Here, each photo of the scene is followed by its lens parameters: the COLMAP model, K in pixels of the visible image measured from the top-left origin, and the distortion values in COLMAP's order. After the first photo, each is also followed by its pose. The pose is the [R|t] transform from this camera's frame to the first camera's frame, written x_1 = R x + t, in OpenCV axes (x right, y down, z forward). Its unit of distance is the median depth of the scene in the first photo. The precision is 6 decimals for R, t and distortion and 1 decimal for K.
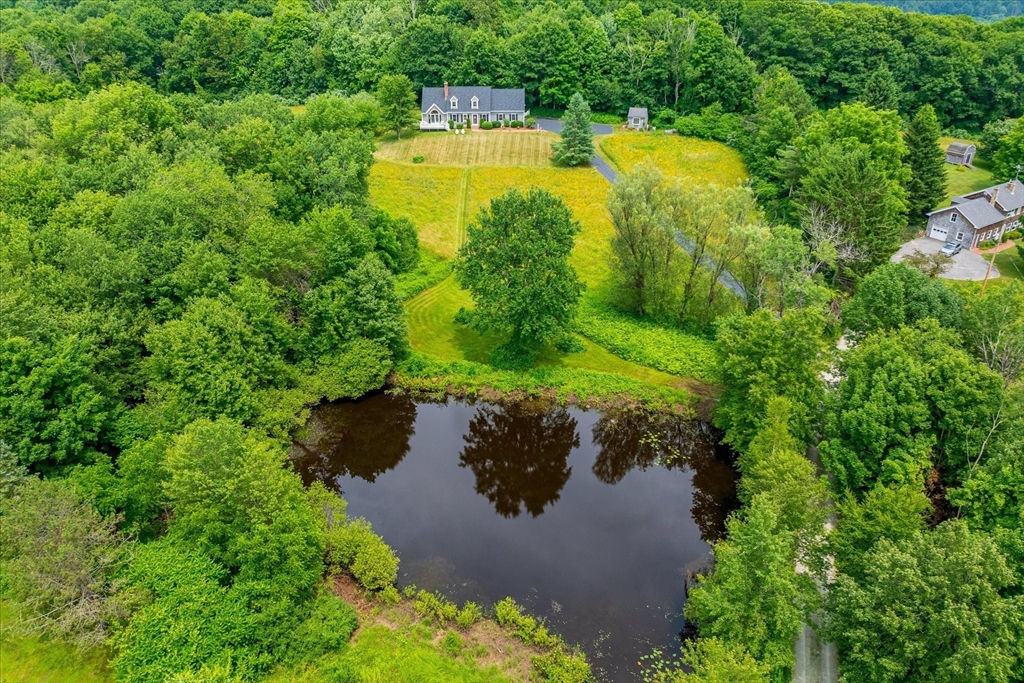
lens RADIAL K [[636.6, 0, 512.0], [0, 636.6, 341.5], [0, 0, 1]] dist [-0.018875, -0.004186]
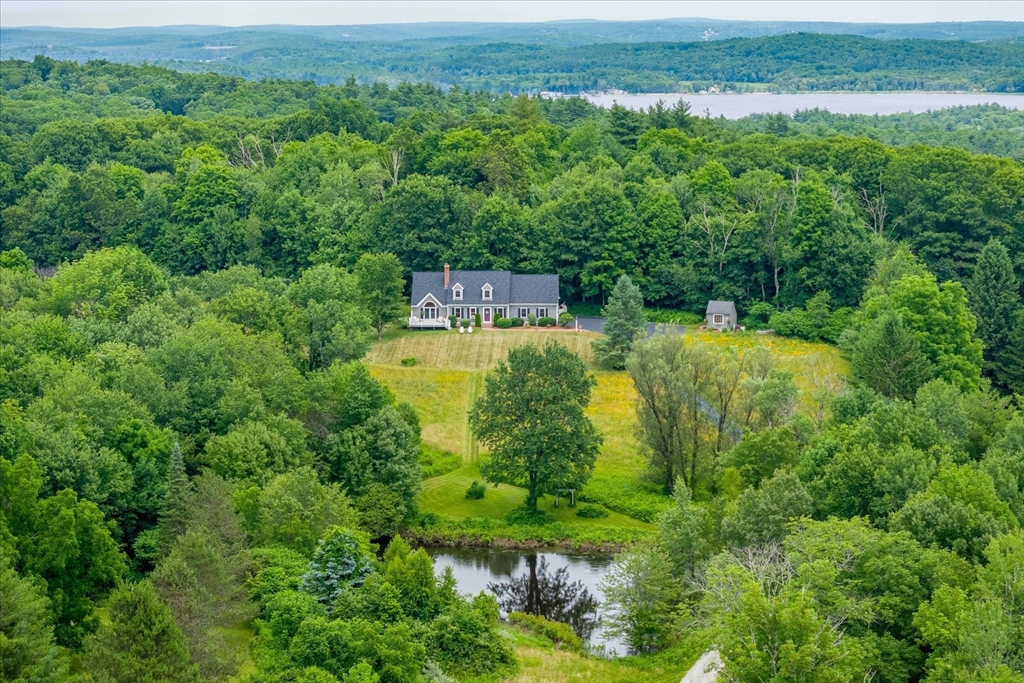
lens RADIAL K [[578.8, 0, 512.3], [0, 578.8, 338.9], [0, 0, 1]] dist [0.002078, 0.001842]
pose [[0.999560, 0.011685, -0.027278, -0.012888], [-0.017426, 0.975159, -0.220818, -0.188885], [0.024020, 0.221196, 0.974934, 0.394853]]
